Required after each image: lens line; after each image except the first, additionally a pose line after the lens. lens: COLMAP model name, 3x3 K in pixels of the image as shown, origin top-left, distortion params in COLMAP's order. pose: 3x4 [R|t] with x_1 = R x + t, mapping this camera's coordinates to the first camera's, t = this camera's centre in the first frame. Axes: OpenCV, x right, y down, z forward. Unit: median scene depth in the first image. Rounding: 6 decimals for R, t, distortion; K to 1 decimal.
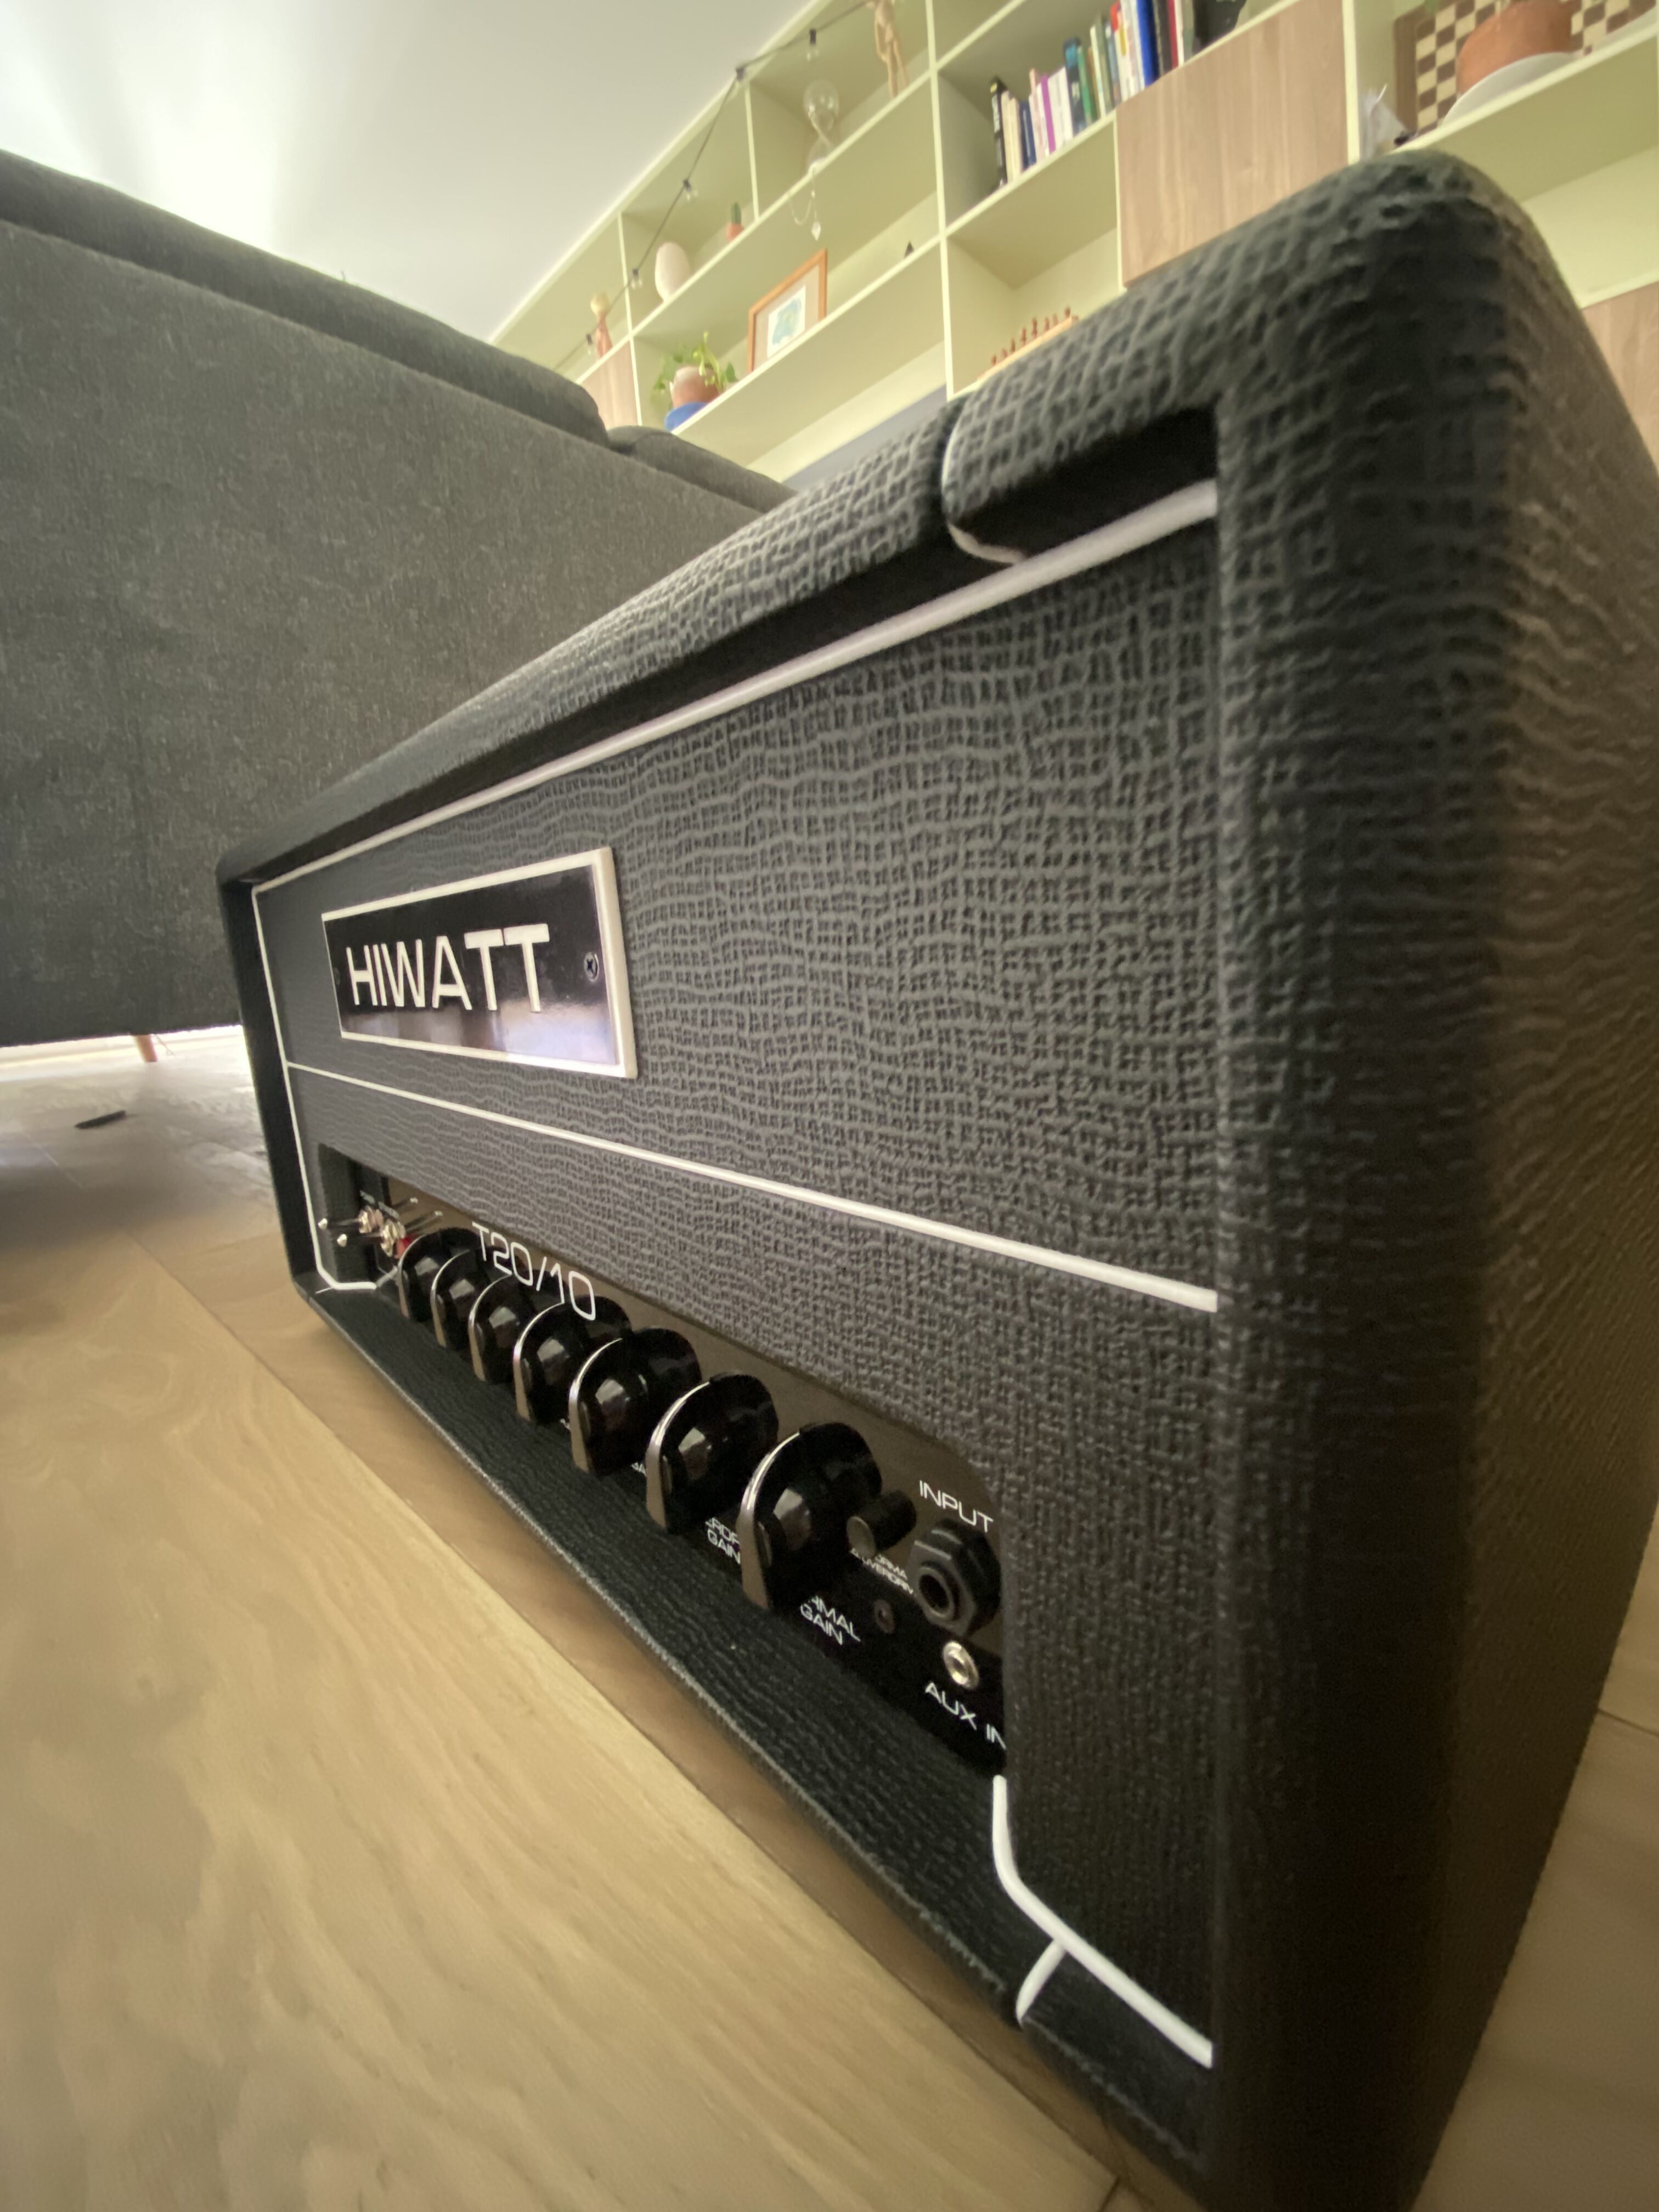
lens RADIAL K [[909.8, 0, 829.5], [0, 909.8, 1106.0], [0, 0, 1]] dist [0.001409, -0.010766]
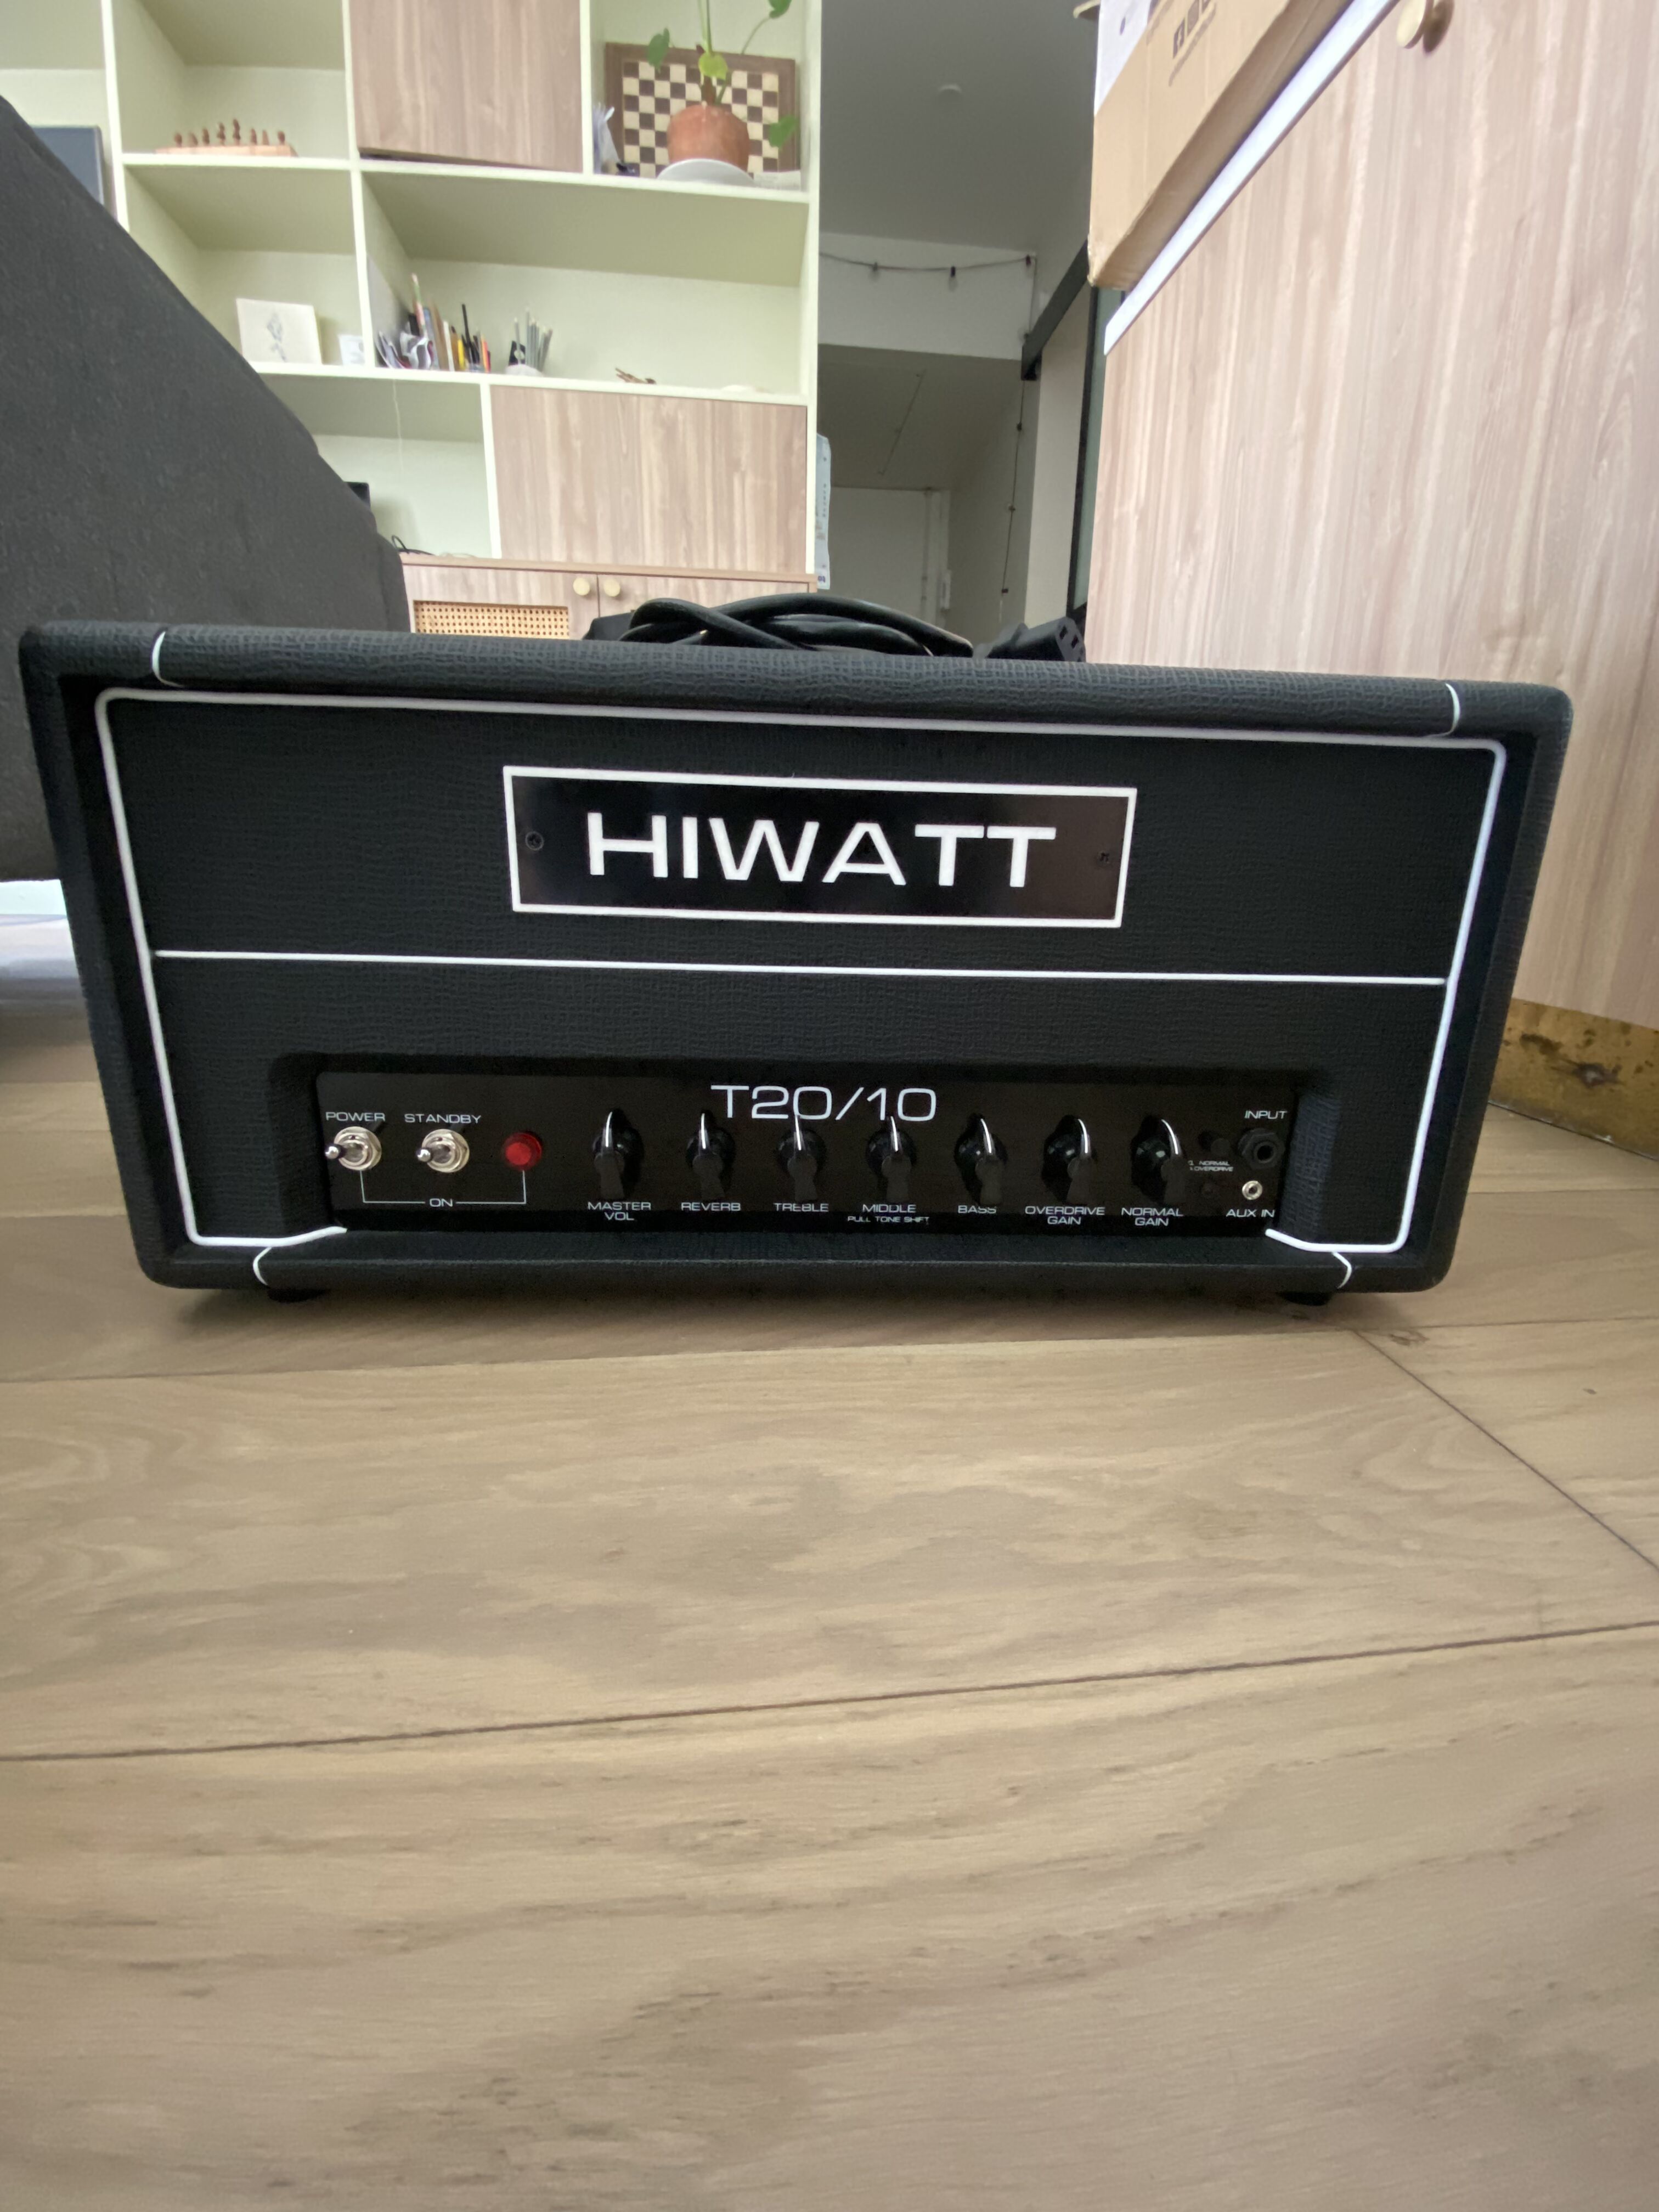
lens RADIAL K [[893.1, 0, 829.5], [0, 893.1, 1106.0], [0, 0, 1]] dist [0.019950, -0.018817]
pose [[0.632440, -0.131760, 0.763321, -1.396528], [0.073082, 0.991181, 0.110541, 0.054639], [-0.771154, -0.014125, 0.636492, 0.252537]]
